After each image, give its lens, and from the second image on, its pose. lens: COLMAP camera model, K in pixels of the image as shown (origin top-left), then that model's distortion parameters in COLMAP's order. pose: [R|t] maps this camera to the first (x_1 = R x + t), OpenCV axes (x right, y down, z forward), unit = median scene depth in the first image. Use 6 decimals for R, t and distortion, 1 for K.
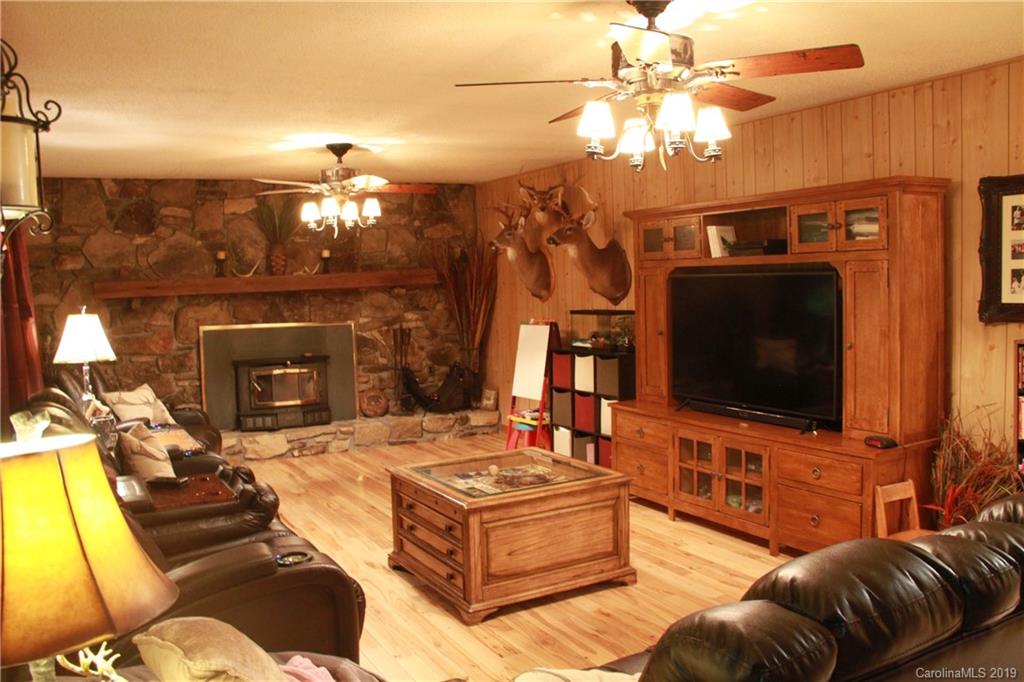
lens RADIAL K [[835.3, 0, 492.5], [0, 835.3, 342.9], [0, 0, 1]] dist [-0.185981, 0.144101]
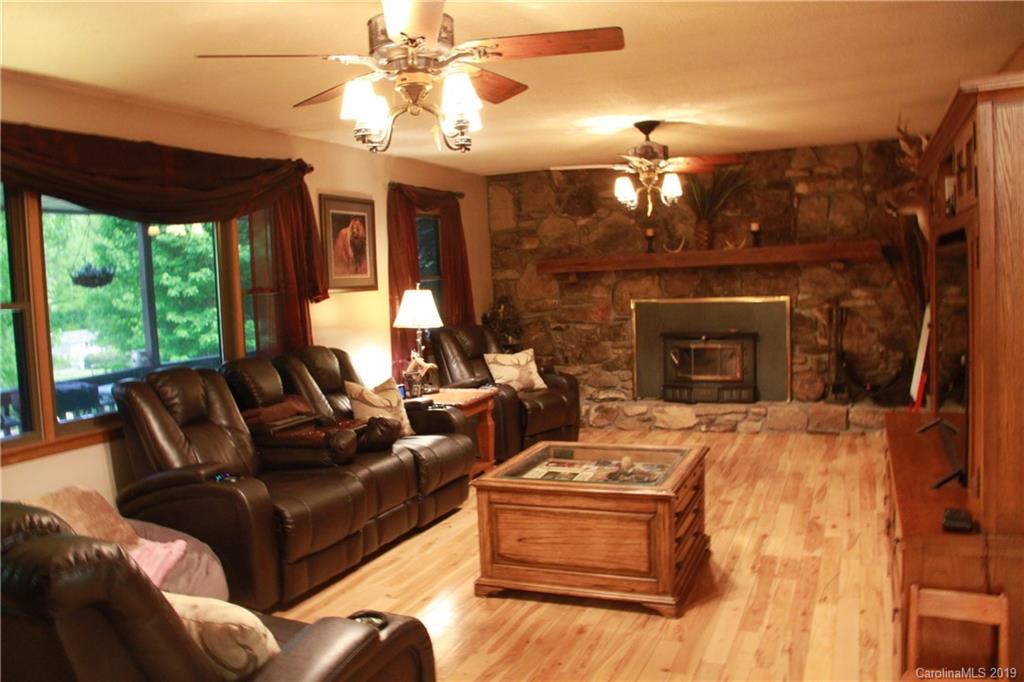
lens RADIAL K [[835.3, 0, 492.5], [0, 835.3, 342.9], [0, 0, 1]] dist [-0.185981, 0.144101]
pose [[0.605536, 0.061541, -0.793435, 0.401132], [-0.028208, 0.998039, 0.055882, -0.018867], [0.795317, -0.011457, 0.606085, 0.191639]]
